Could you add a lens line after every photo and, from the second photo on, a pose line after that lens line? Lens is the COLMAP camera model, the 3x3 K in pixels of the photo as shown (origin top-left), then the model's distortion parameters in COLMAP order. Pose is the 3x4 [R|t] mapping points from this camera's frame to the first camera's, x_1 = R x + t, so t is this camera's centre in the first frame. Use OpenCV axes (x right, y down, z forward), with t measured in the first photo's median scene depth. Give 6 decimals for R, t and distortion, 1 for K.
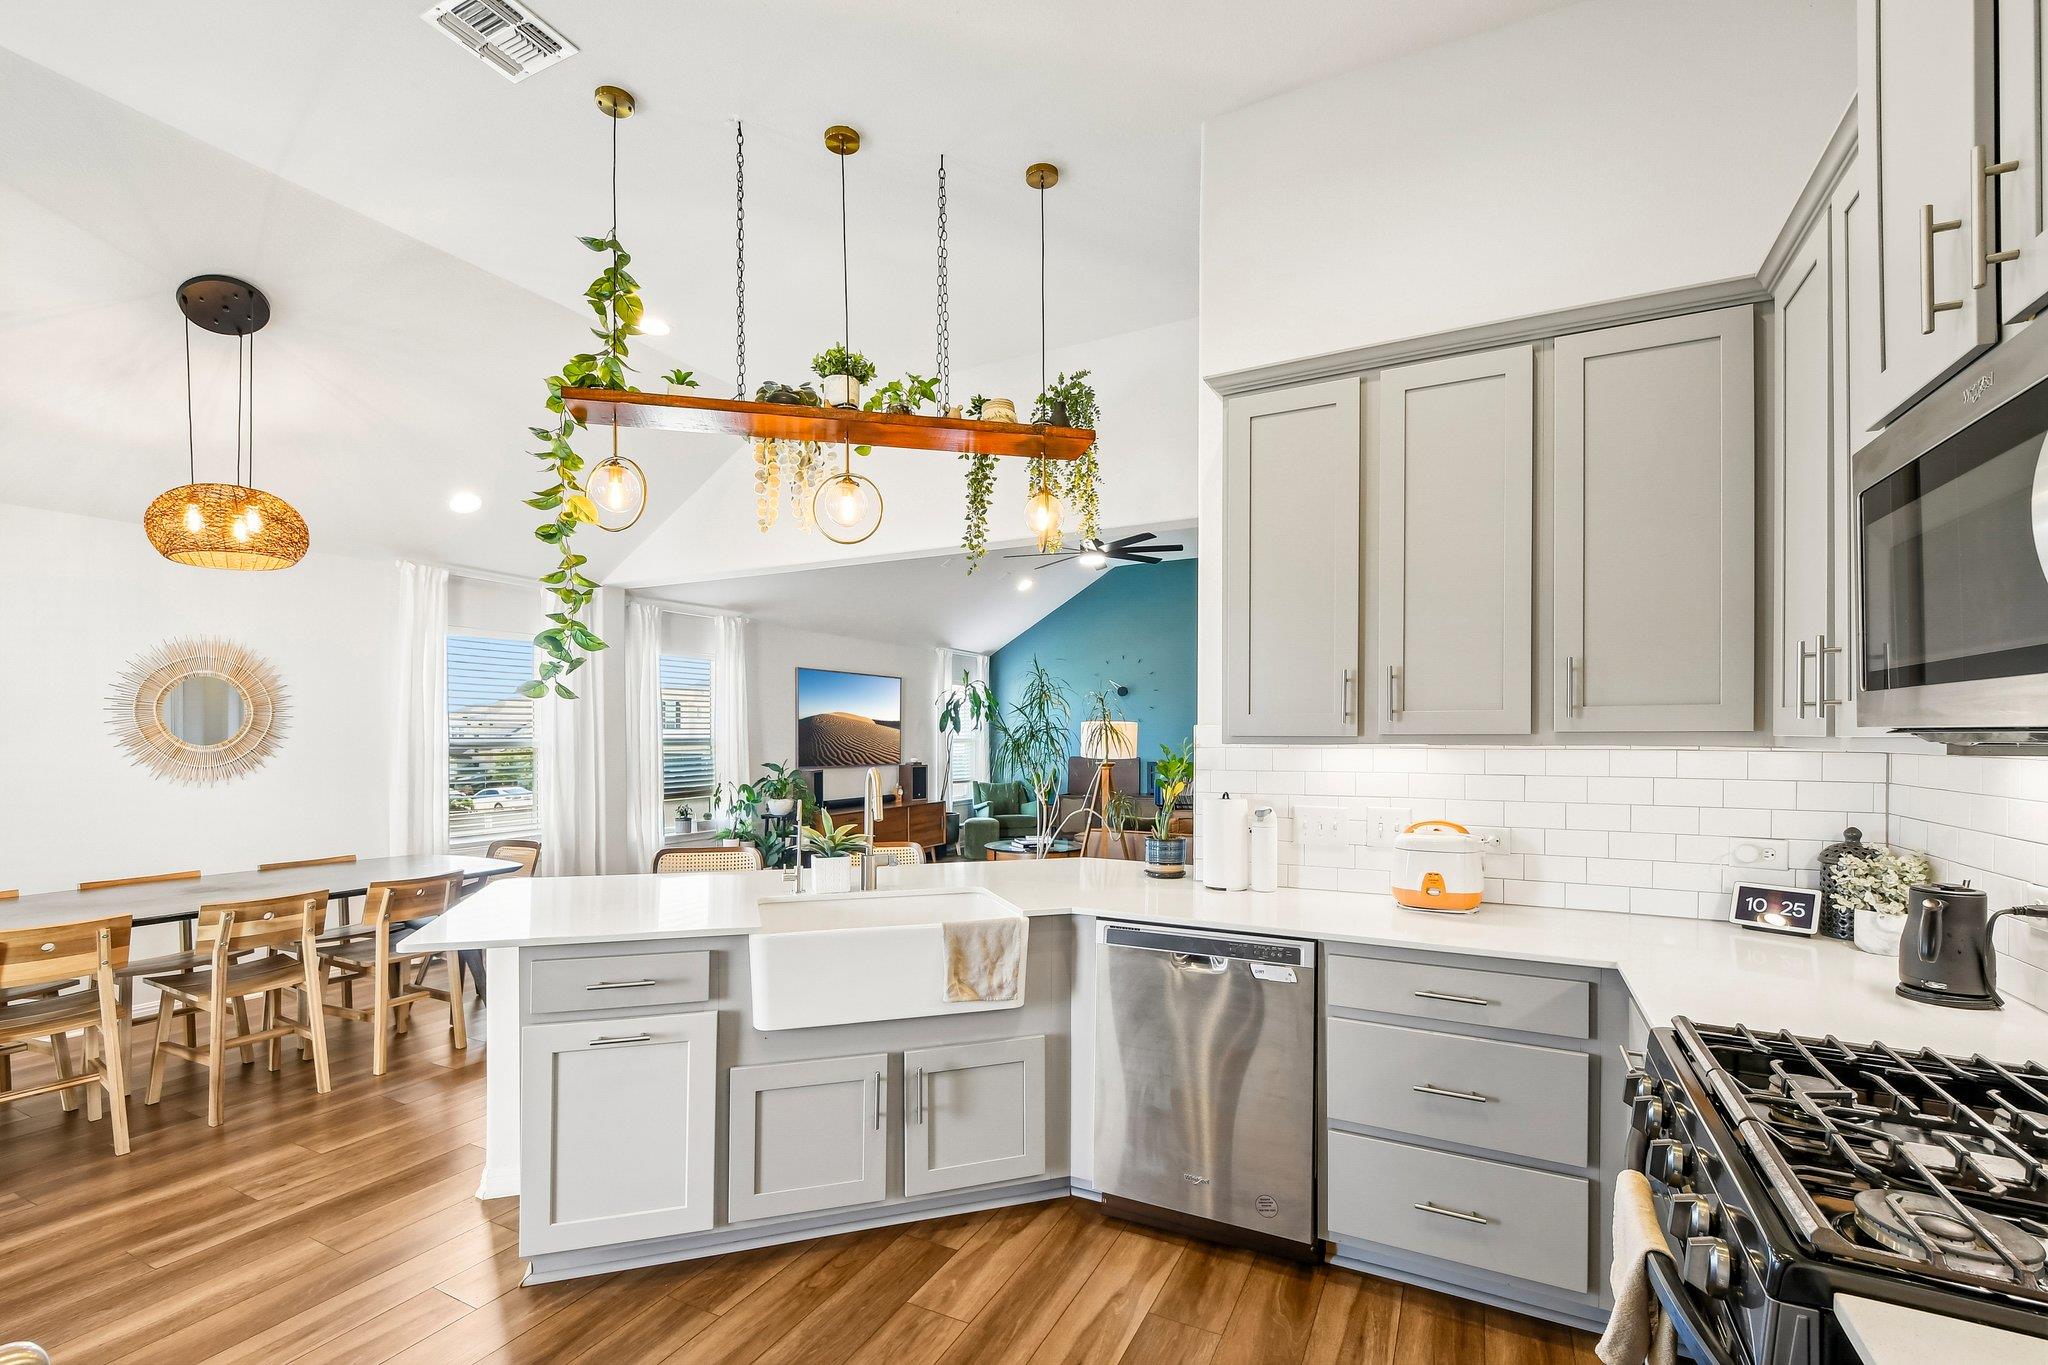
lens RADIAL K [[914.8, 0, 997.9], [0, 914.8, 734.7], [0, 0, 1]] dist [0.004499, -0.002104]
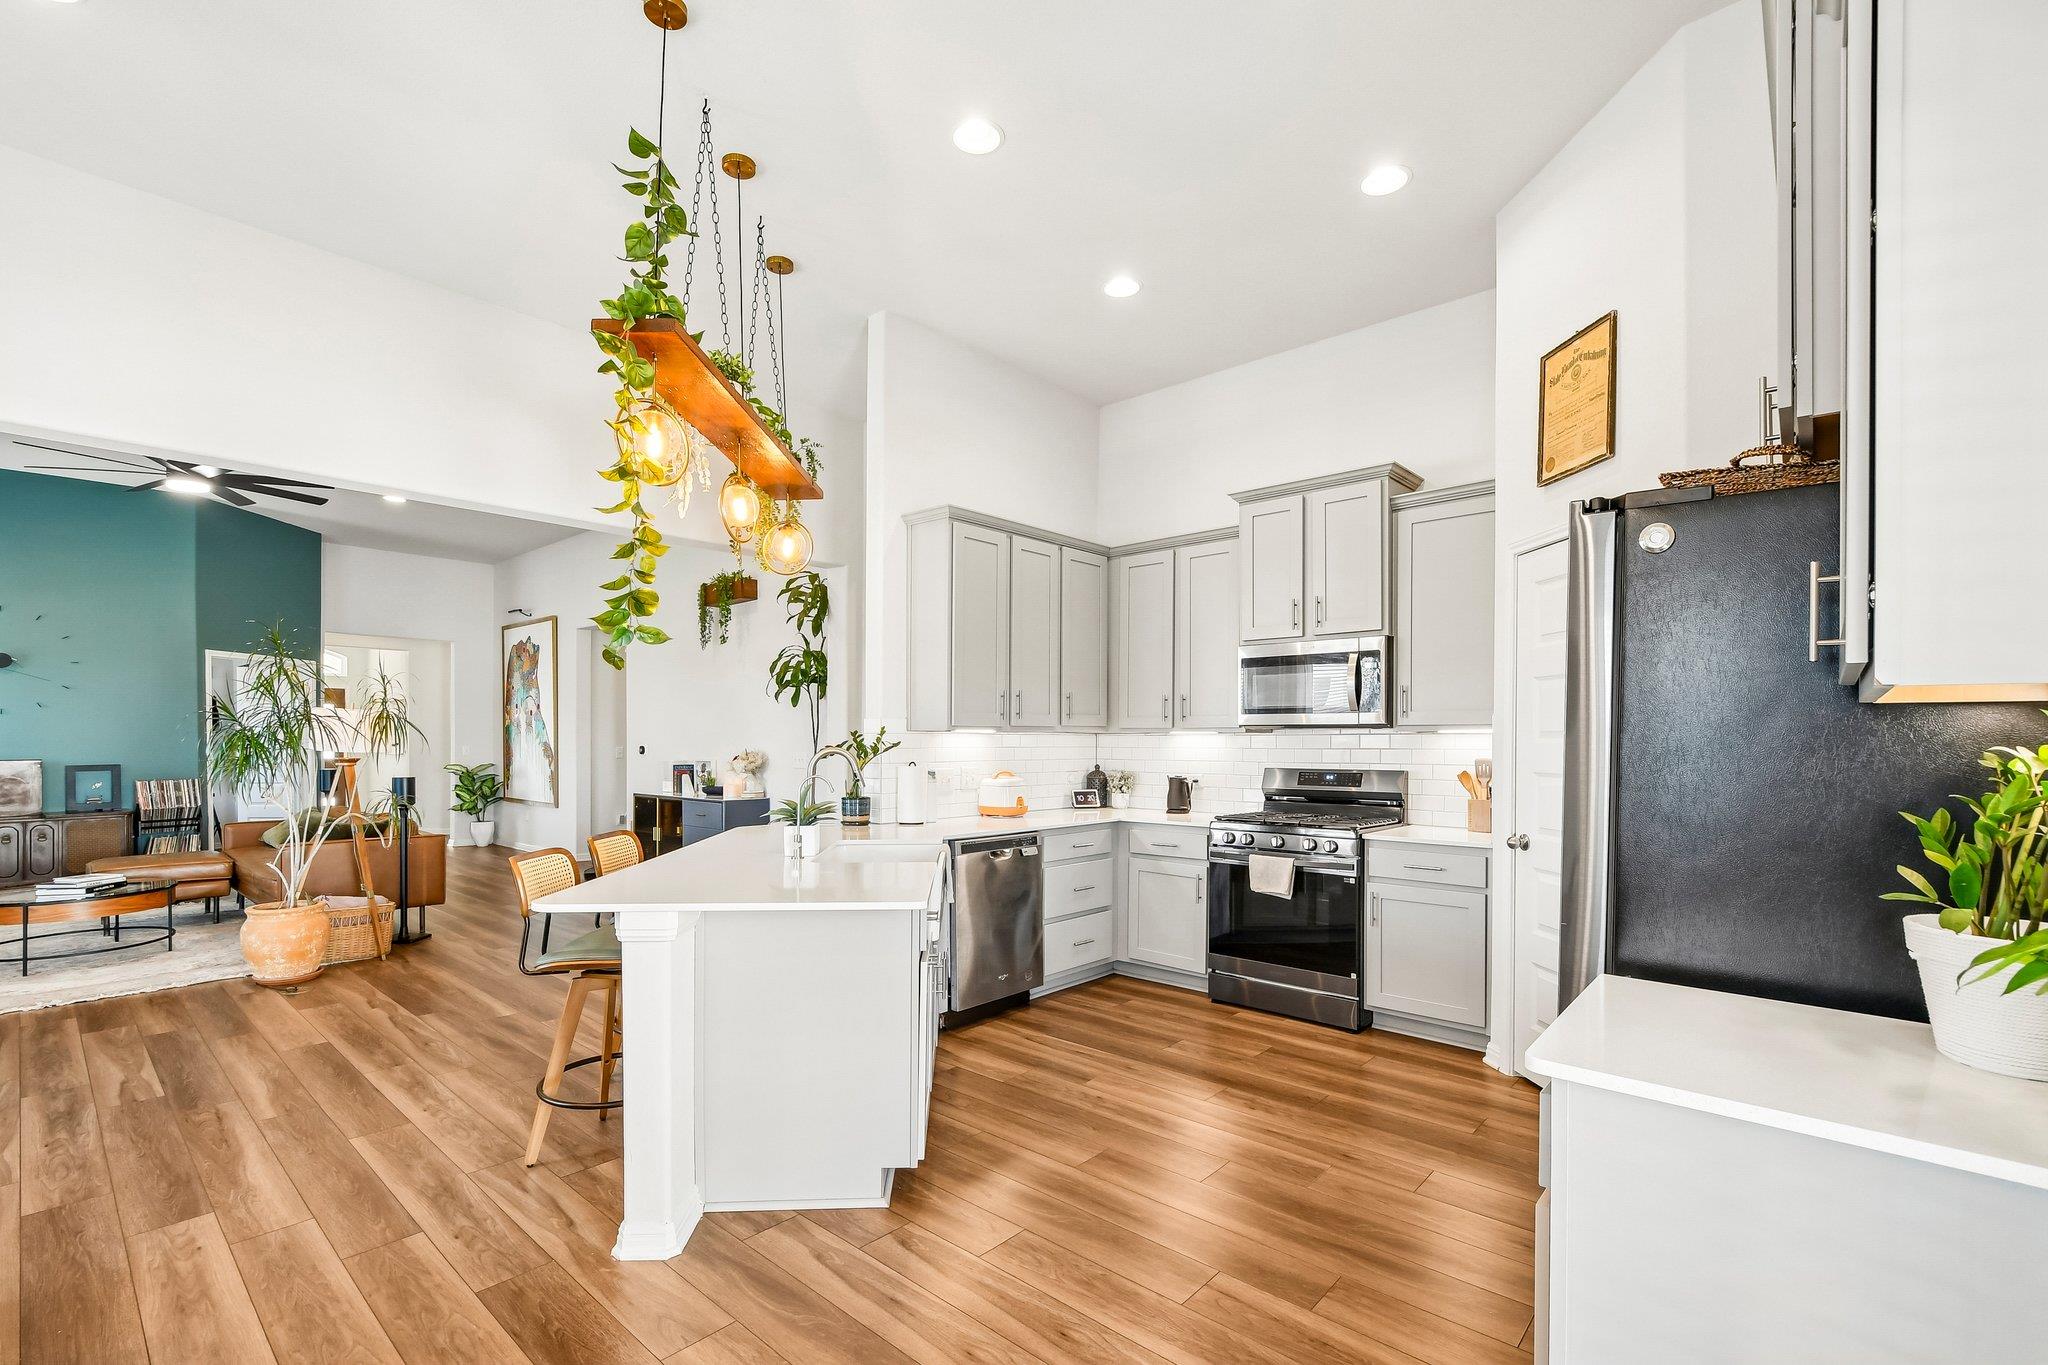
lens RADIAL K [[914.8, 0, 1024.6], [0, 914.8, 744.8], [0, 0, 1]] dist [0.004499, -0.002104]
pose [[0.227079, -0.007934, 0.973844, -0.457127], [-0.002654, 0.999958, 0.008766, 0.007380], [-0.973873, -0.004575, 0.227048, 0.172977]]
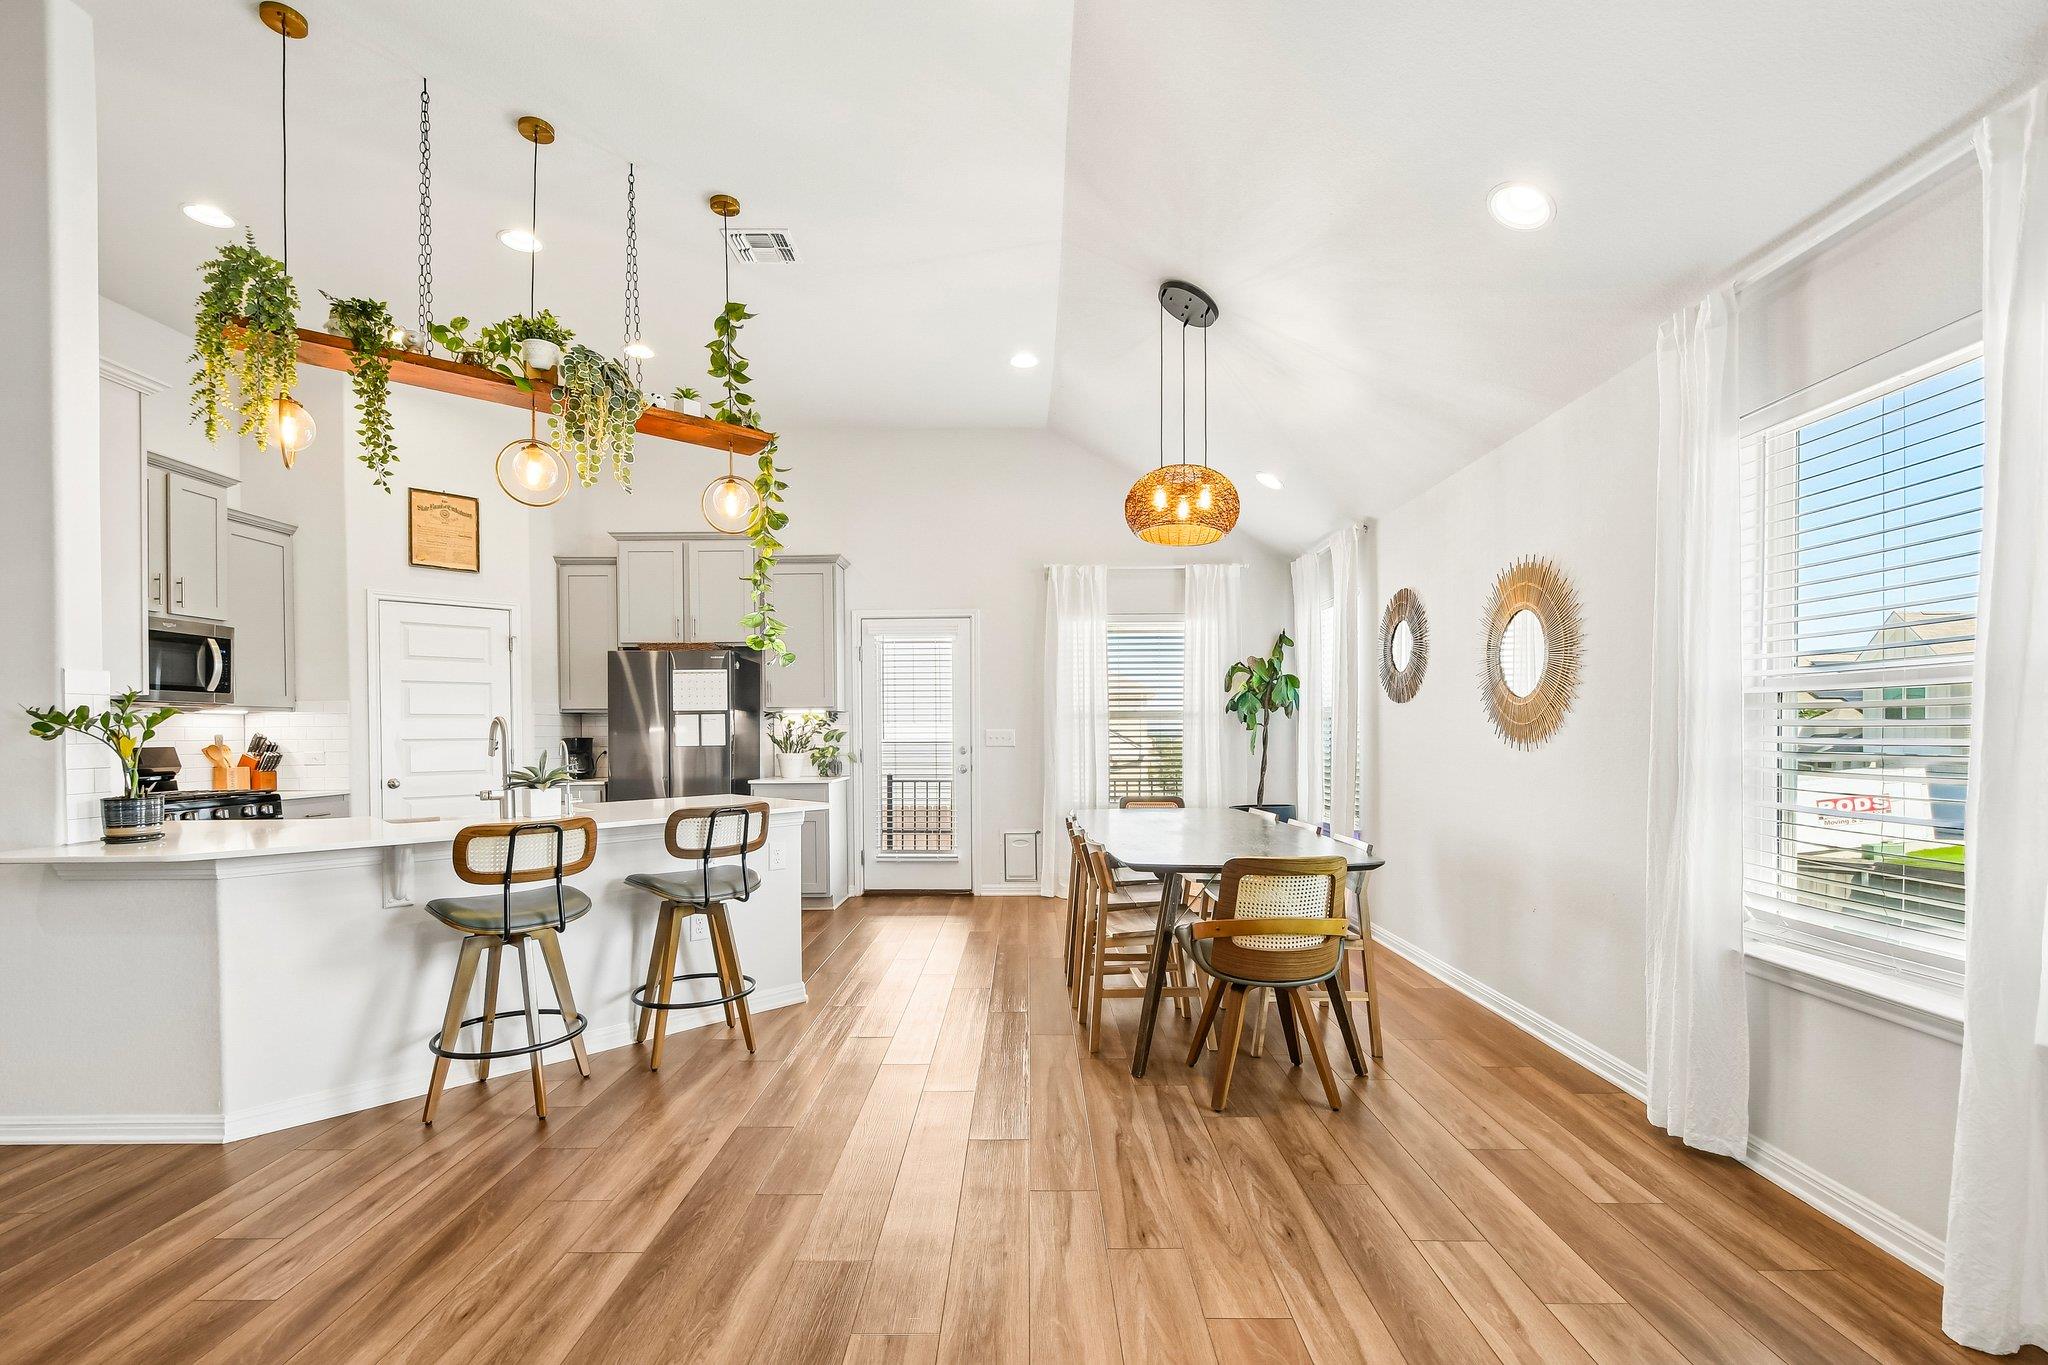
lens RADIAL K [[914.8, 0, 1007.9], [0, 914.8, 742.0], [0, 0, 1]] dist [0.004499, -0.002104]
pose [[-0.886526, 0.004588, -0.462655, -0.071263], [0.001919, 0.999979, 0.006239, 0.021885], [0.462674, 0.004643, -0.886516, 0.867663]]
